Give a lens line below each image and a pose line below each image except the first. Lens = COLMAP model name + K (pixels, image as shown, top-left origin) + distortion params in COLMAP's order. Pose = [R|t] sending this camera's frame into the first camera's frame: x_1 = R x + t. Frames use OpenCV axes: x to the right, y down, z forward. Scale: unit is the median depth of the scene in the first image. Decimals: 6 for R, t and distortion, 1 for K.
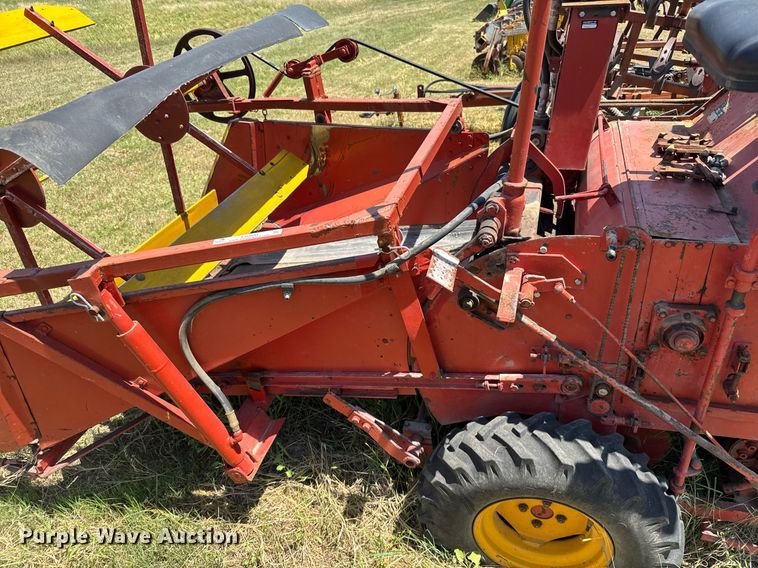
lens RADIAL K [[612.1, 0, 379.0], [0, 612.1, 284.0], [0, 0, 1]] dist [0.142338, -0.206840]
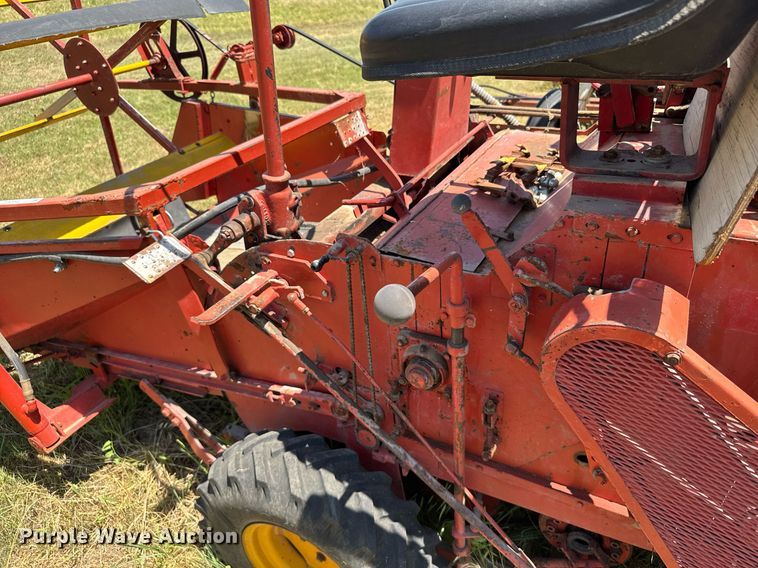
lens RADIAL K [[612.1, 0, 379.0], [0, 612.1, 284.0], [0, 0, 1]] dist [0.142338, -0.206840]
pose [[0.972931, 0.133000, -0.188988, 0.467698], [-0.134426, 0.990909, 0.005313, -0.027134], [0.187976, 0.020236, 0.981965, 0.118908]]
